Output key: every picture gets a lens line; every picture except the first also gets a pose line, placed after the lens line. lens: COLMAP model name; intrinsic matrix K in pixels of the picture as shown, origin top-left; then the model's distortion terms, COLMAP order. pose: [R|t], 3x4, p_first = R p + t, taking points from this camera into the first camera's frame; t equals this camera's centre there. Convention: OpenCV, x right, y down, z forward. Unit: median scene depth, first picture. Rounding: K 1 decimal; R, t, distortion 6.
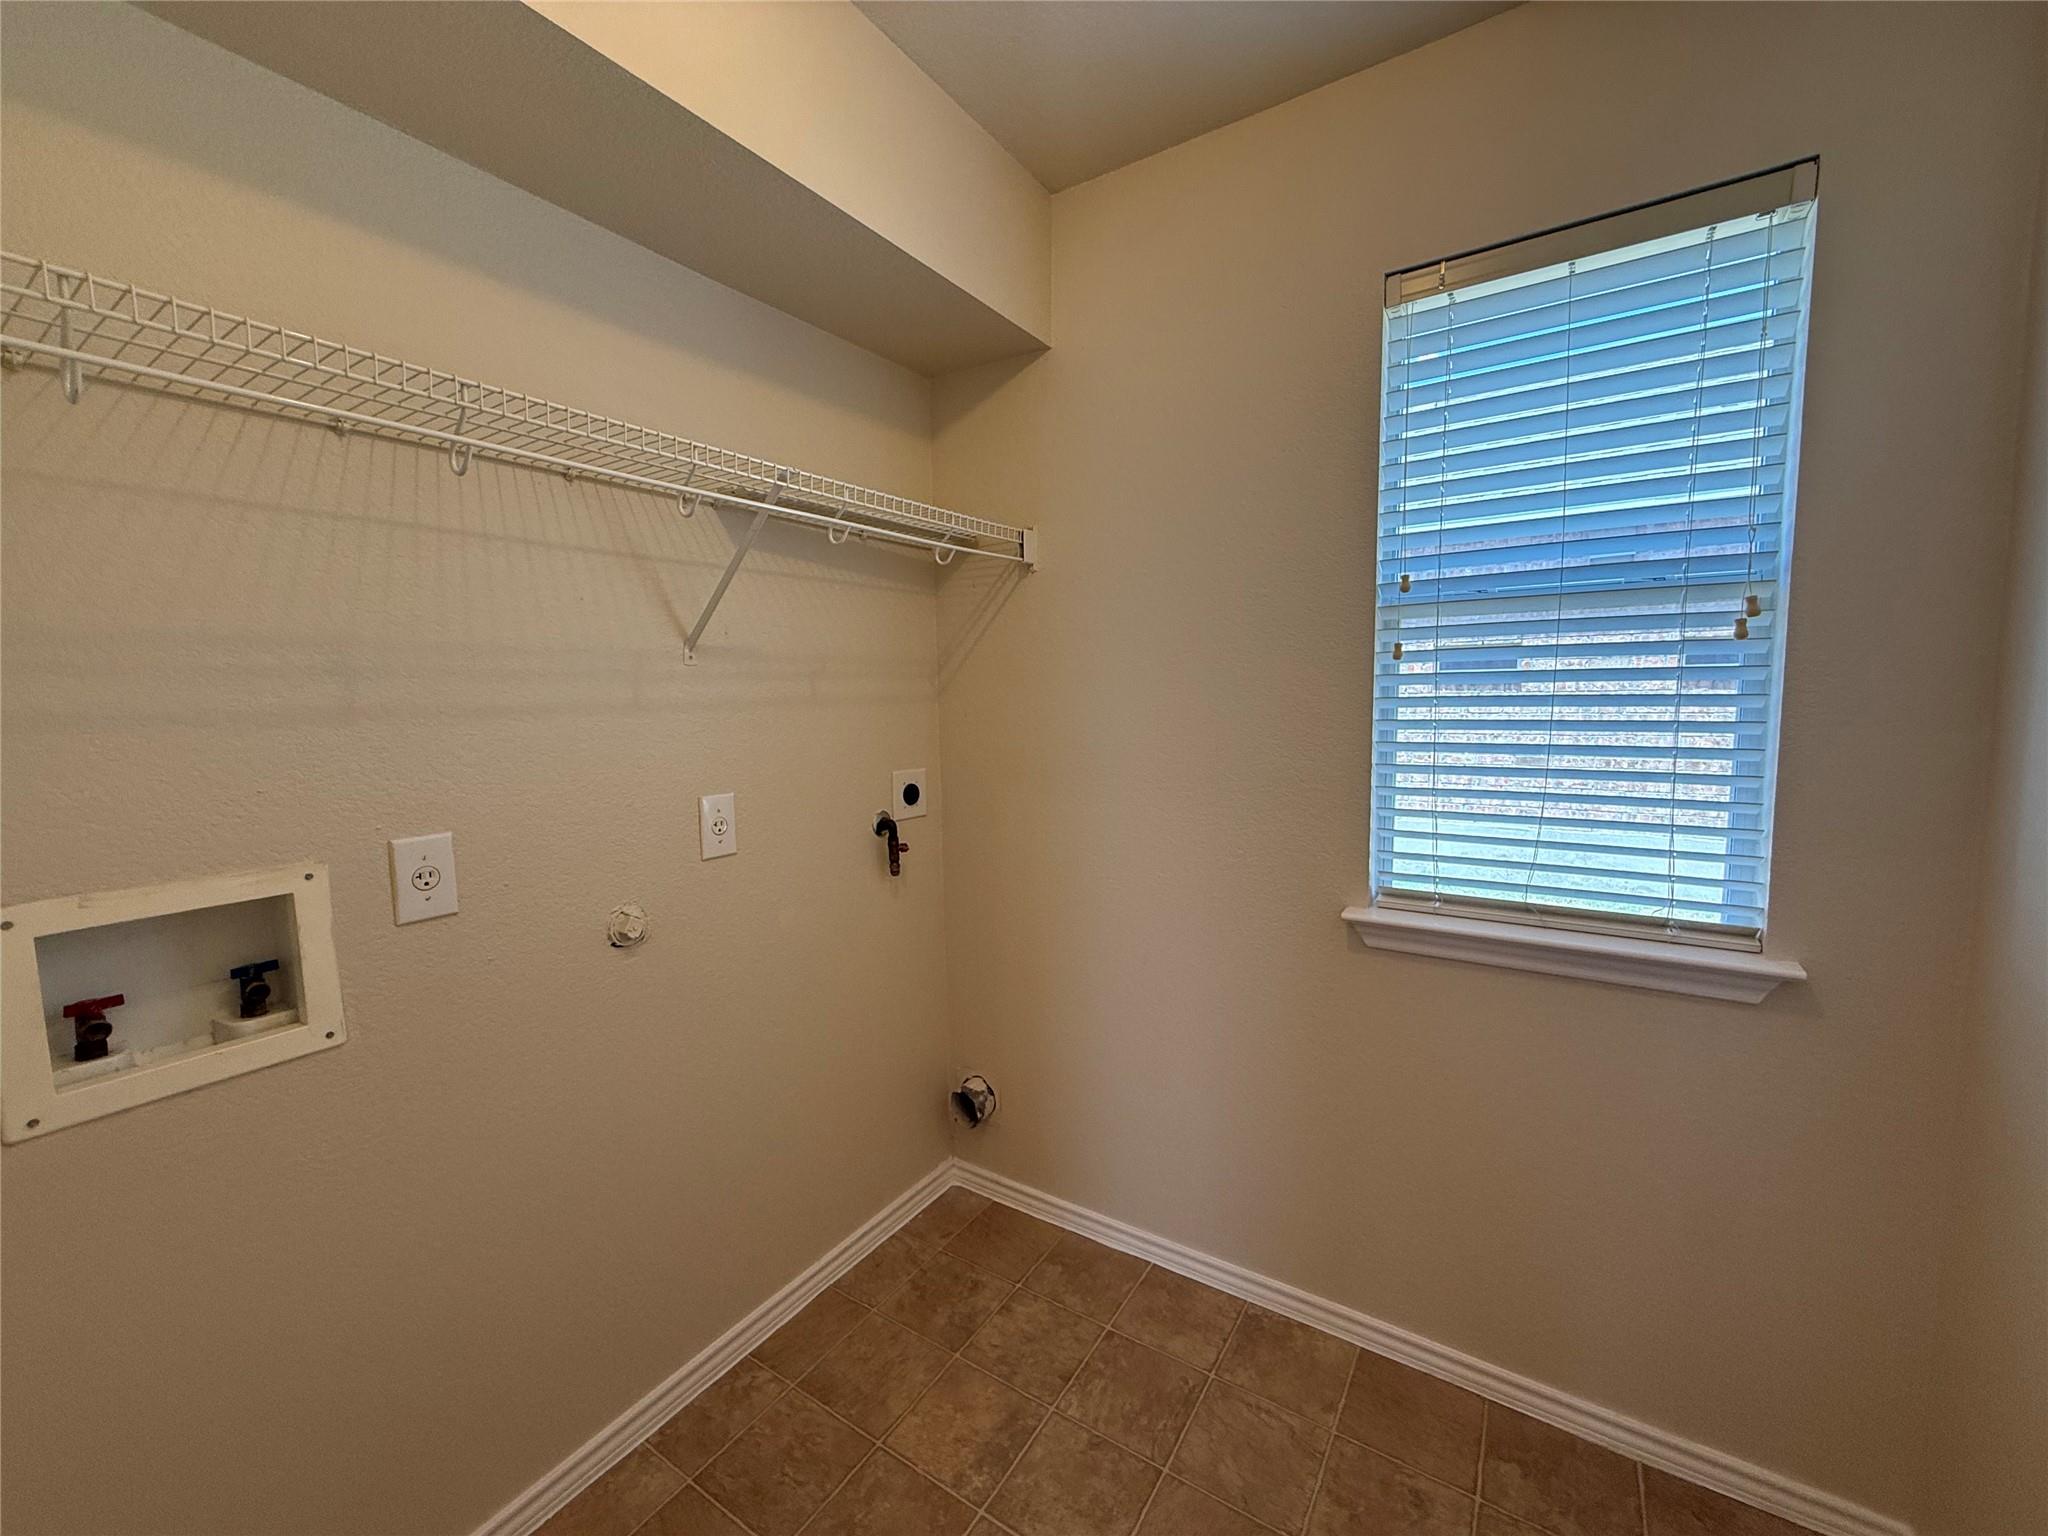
lens RADIAL K [[818.2, 0, 1022.3], [0, 818.2, 768.4], [0, 0, 1]] dist [0.001238, 0.000065]
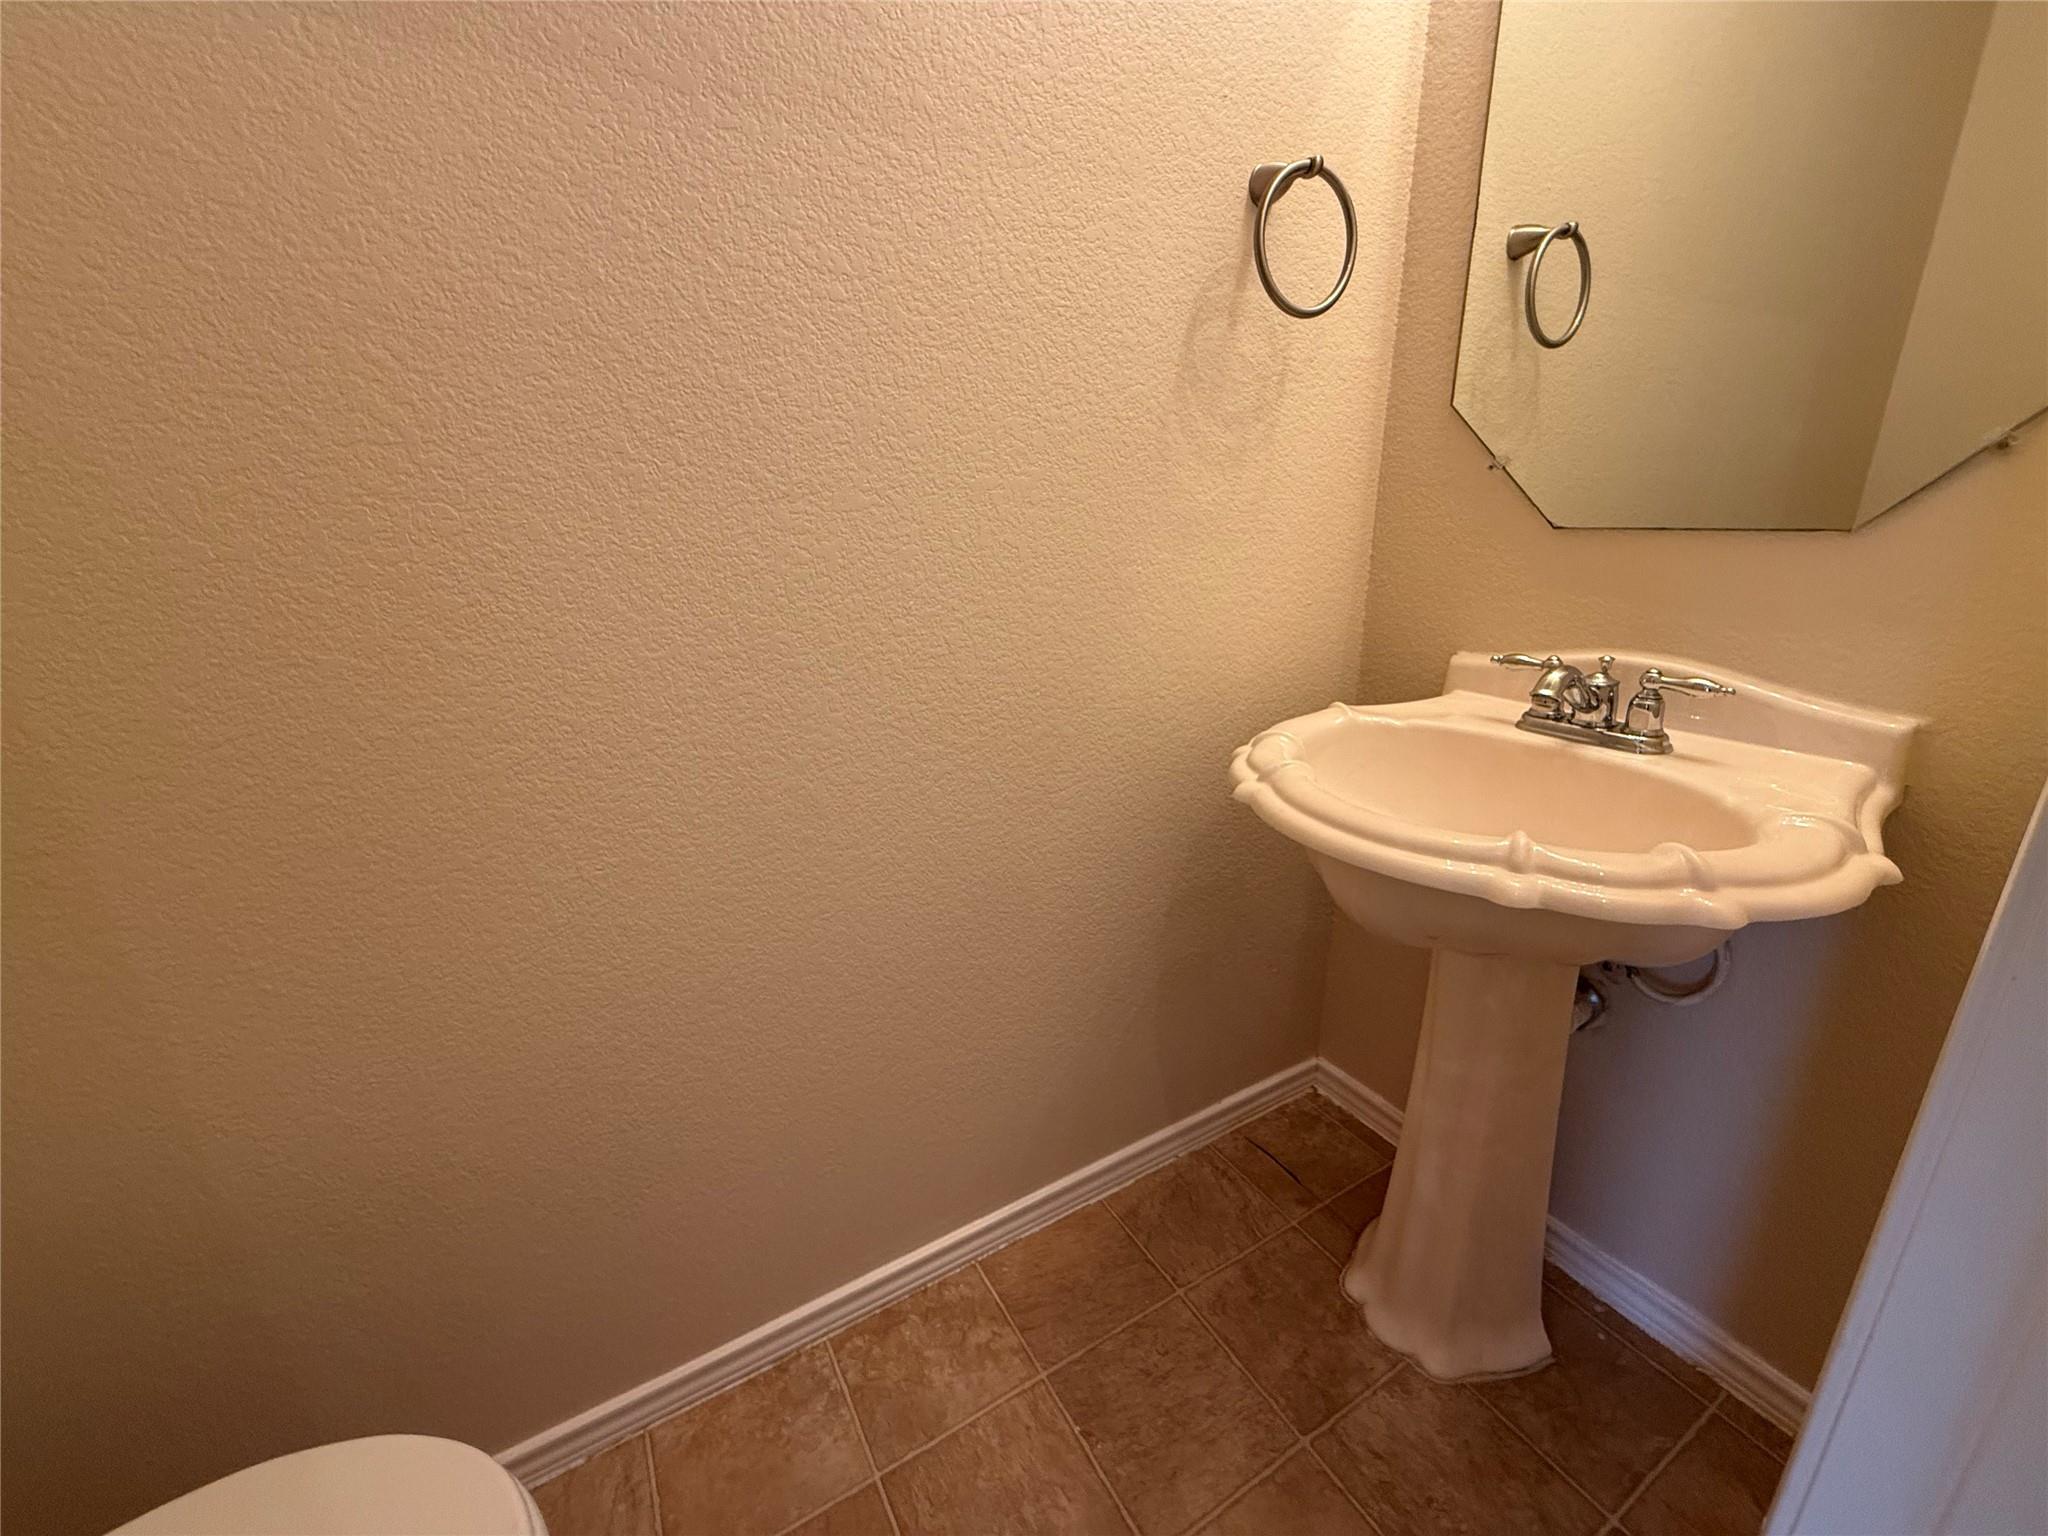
lens RADIAL K [[818.2, 0, 1026.5], [0, 818.2, 766.0], [0, 0, 1]] dist [0.001238, 0.000065]
pose [[0.890350, 0.133096, -0.435387, -0.065985], [-0.035590, 0.973735, 0.224888, 0.117469], [0.453883, -0.184734, 0.871702, 0.485283]]
